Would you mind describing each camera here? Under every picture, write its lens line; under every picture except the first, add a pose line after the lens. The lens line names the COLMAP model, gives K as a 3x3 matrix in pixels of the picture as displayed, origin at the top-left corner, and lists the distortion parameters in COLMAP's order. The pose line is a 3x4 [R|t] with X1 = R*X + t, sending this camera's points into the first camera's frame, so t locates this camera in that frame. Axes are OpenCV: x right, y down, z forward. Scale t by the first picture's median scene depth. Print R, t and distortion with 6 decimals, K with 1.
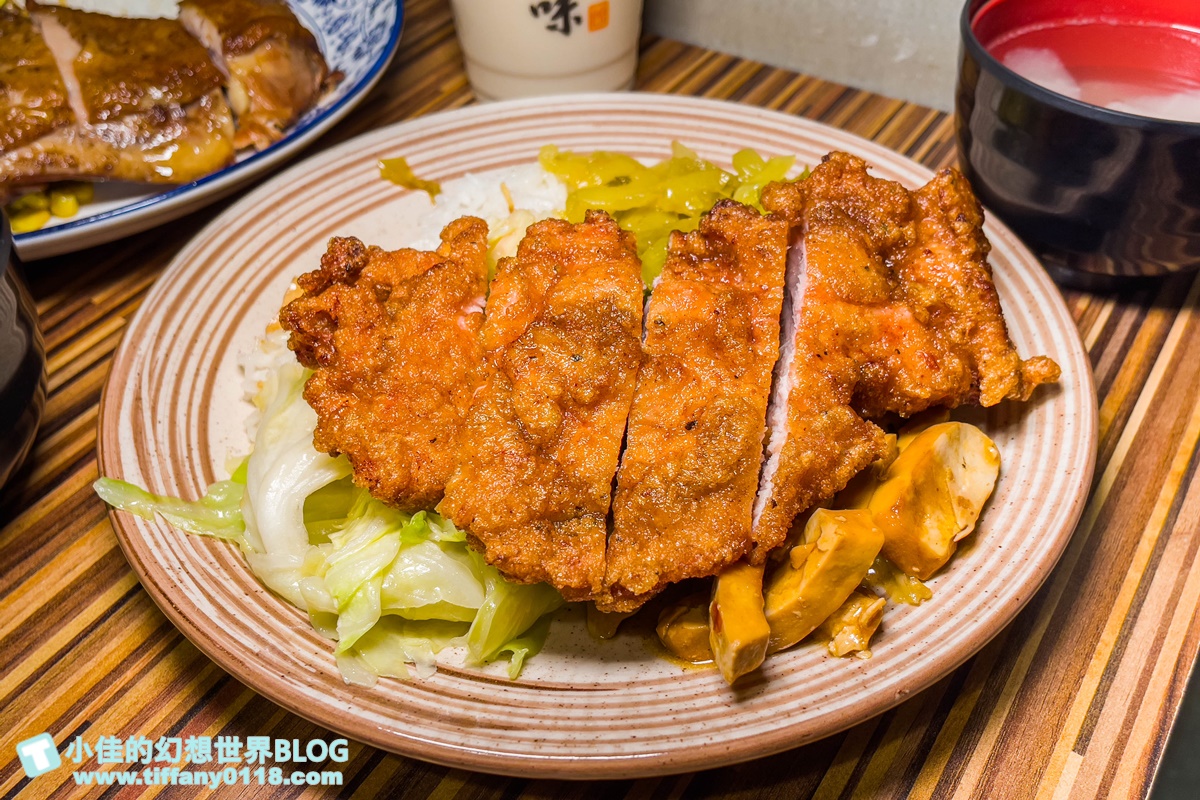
lens RADIAL K [[1090.2, 0, 599.5], [0, 1090.2, 440.4], [0, 0, 1]] dist [0.018748, 0.003557]
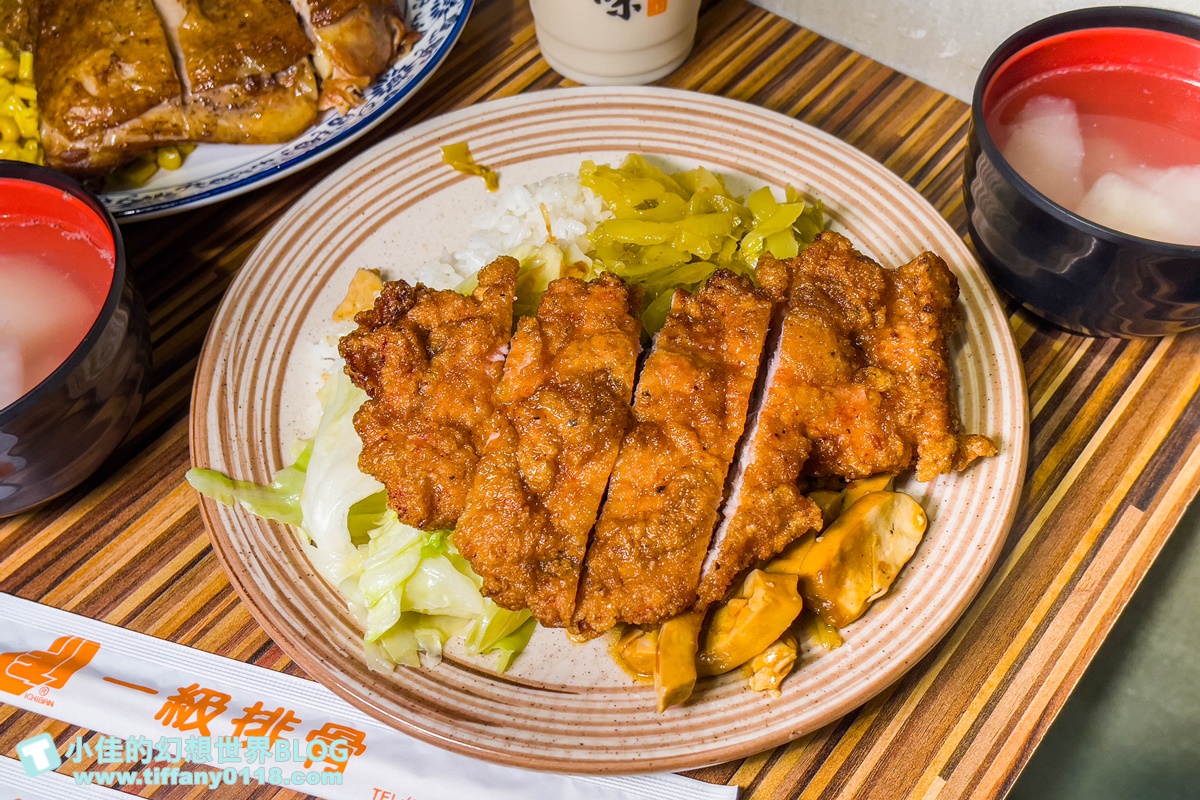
lens RADIAL K [[1078.3, 0, 600.0], [0, 1078.3, 400.0], [0, 0, 1]] dist [0.031662, -0.012648]
pose [[0.992827, 0.099379, -0.066478, 0.081045], [-0.086292, 0.980433, 0.176930, -0.298078], [0.082760, -0.169924, 0.981976, -0.161338]]
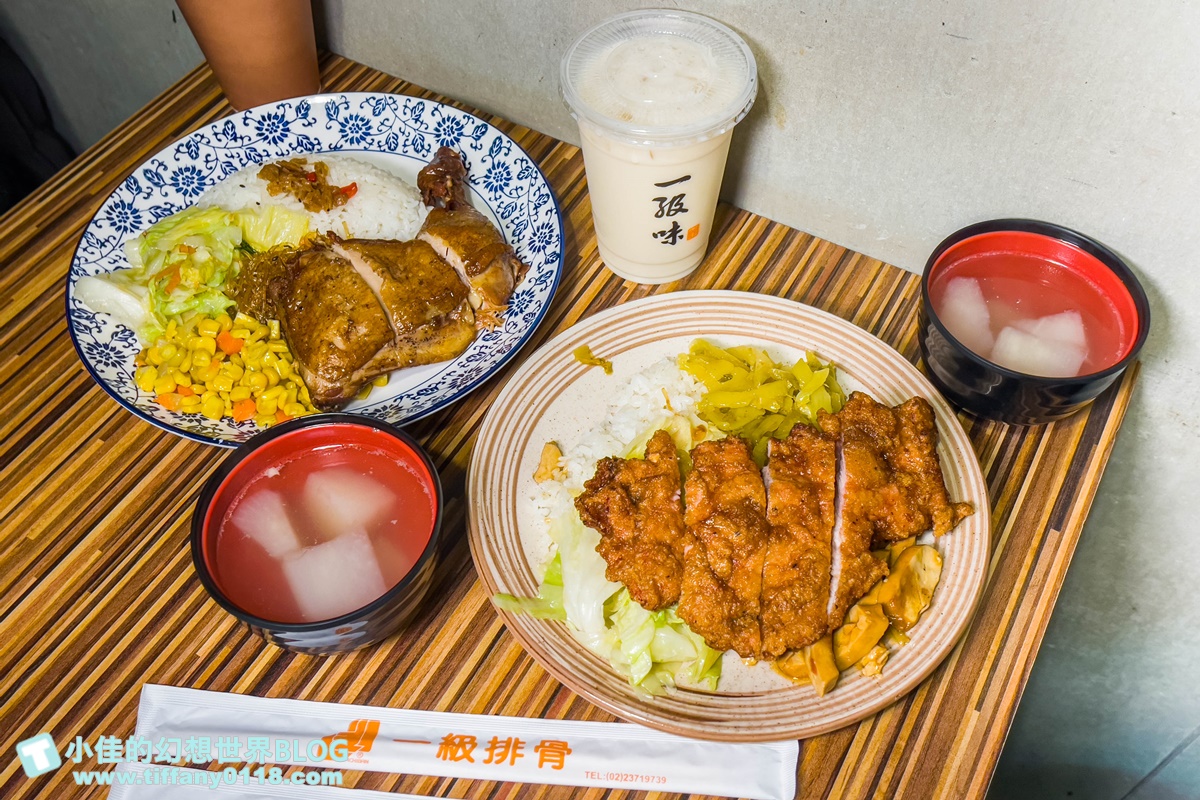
lens RADIAL K [[1056.3, 0, 600.0], [0, 1056.3, 400.0], [0, 0, 1]] dist [0.085426, -0.154020]
pose [[0.998297, -0.035886, 0.045997, -0.335620], [0.029142, 0.989763, 0.139712, -0.569722], [-0.050540, -0.138133, 0.989123, -0.848821]]
